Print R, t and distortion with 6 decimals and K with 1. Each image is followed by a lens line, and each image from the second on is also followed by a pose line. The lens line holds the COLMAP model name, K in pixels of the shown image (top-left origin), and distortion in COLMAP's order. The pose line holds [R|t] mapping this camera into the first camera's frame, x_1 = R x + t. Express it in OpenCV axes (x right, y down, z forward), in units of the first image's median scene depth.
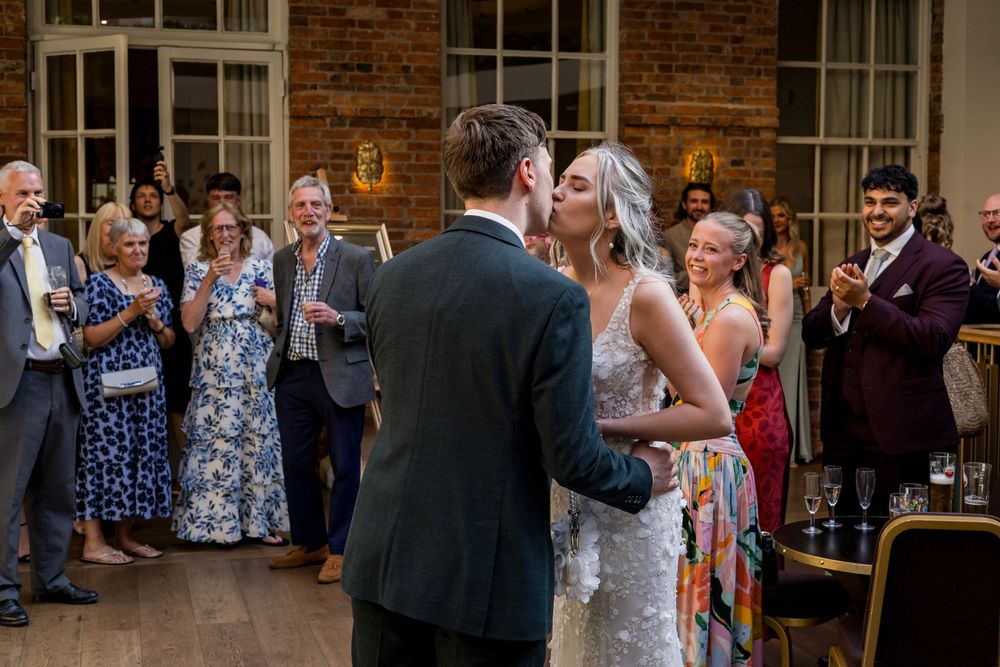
lens RADIAL K [[1390.8, 0, 488.4], [0, 1390.8, 341.3], [0, 0, 1]] dist [0.006082, 0.078509]
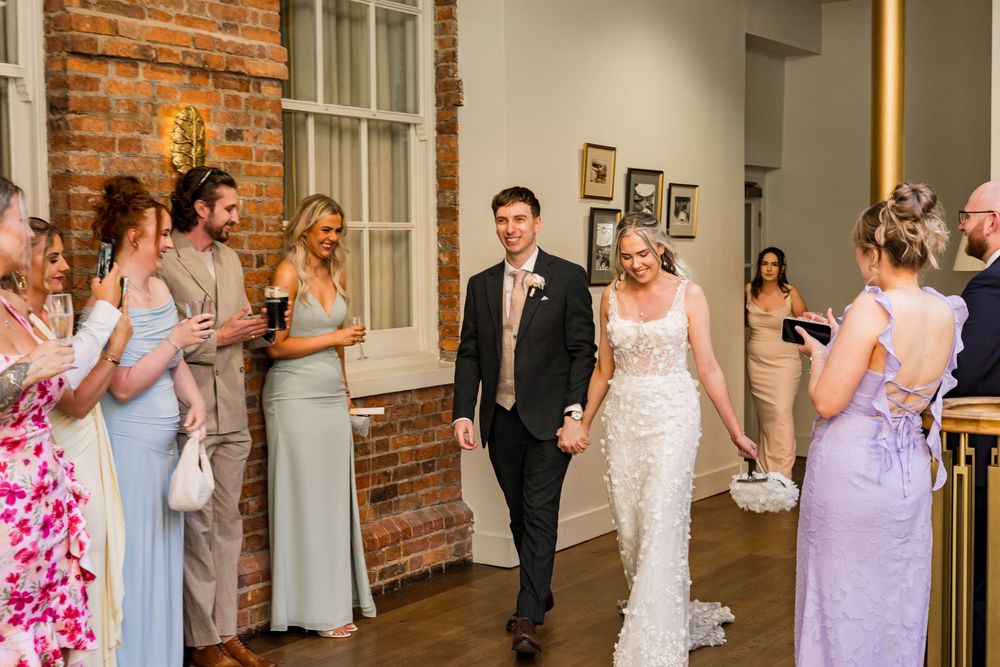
lens RADIAL K [[1390.8, 0, 488.4], [0, 1390.8, 341.3], [0, 0, 1]] dist [0.006082, 0.078509]
pose [[0.748269, -0.053018, 0.661273, -0.138711], [0.055956, 0.998293, 0.016722, -0.045423], [-0.661031, 0.024489, 0.749959, 0.497256]]
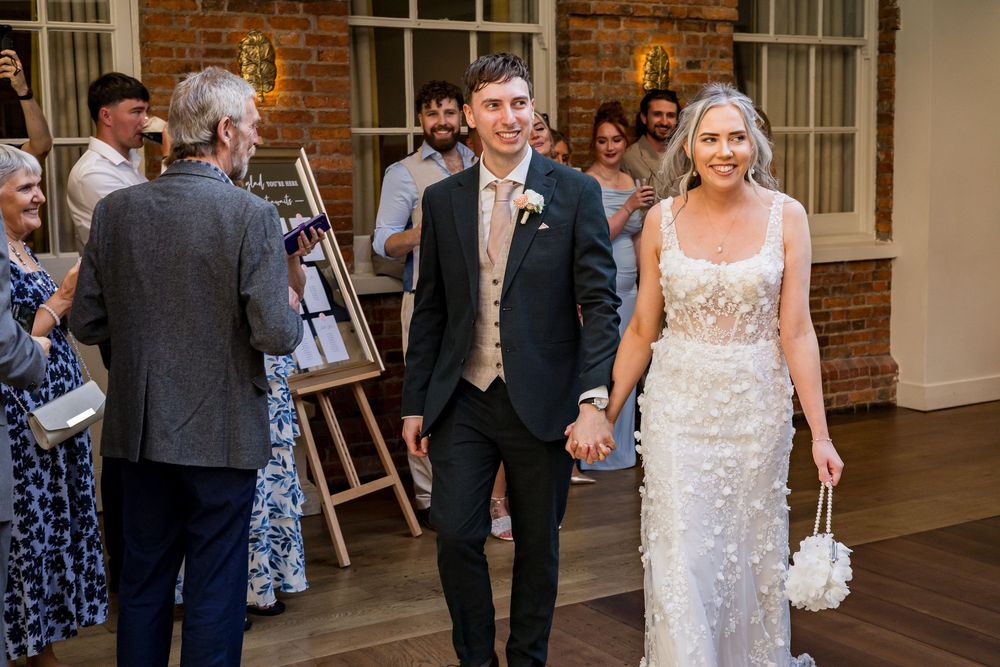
lens RADIAL K [[1442.1, 0, 500.0], [0, 1442.1, 333.5], [0, 0, 1]] dist [0.003271, 0.080391]
pose [[0.953261, -0.052654, 0.297526, -0.185663], [0.037391, 0.997687, 0.056762, -0.025797], [-0.299827, -0.042985, 0.953025, 0.241001]]
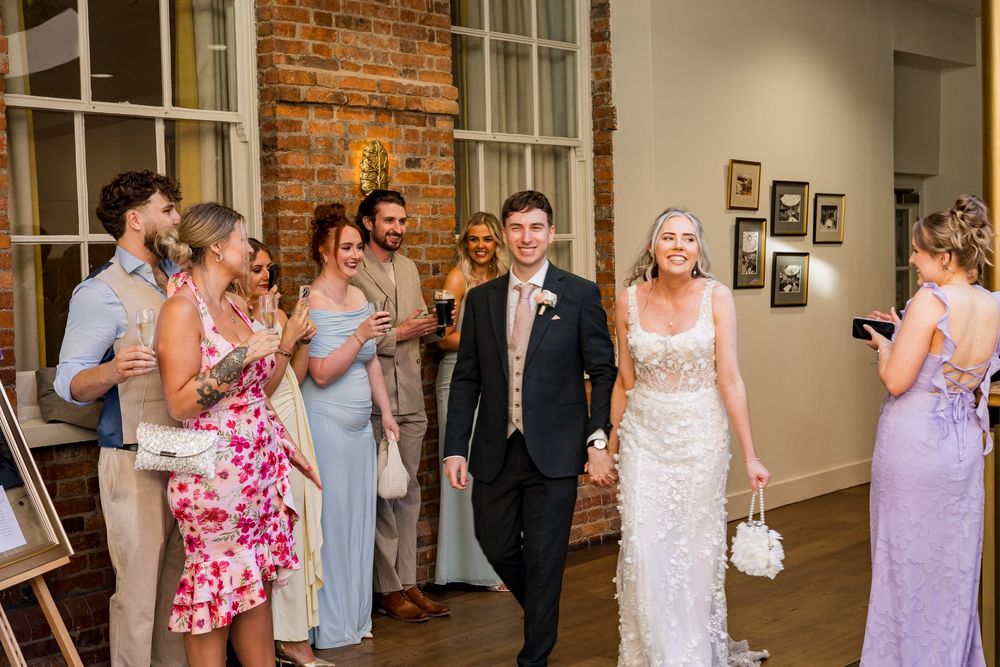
lens RADIAL K [[1390.8, 0, 488.4], [0, 1390.8, 341.3], [0, 0, 1]] dist [0.006082, 0.078509]
pose [[0.837445, -0.053460, 0.543900, -0.177830], [0.062606, 0.998037, 0.001703, -0.038495], [-0.542923, 0.032625, 0.839148, 0.404146]]
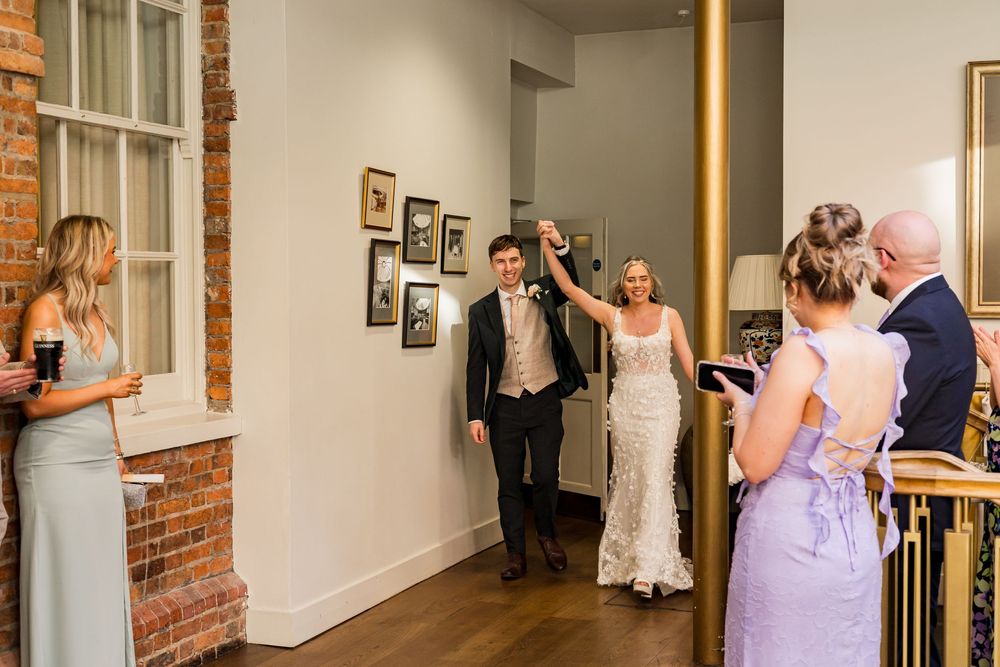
lens RADIAL K [[1377.9, 0, 469.5], [0, 1377.9, 338.9], [0, 0, 1]] dist [0.024173, -0.038109]
pose [[0.581190, -0.035085, 0.813011, -0.116027], [0.059561, 0.998225, 0.000499, -0.050784], [-0.811585, 0.048134, 0.582248, 0.599612]]
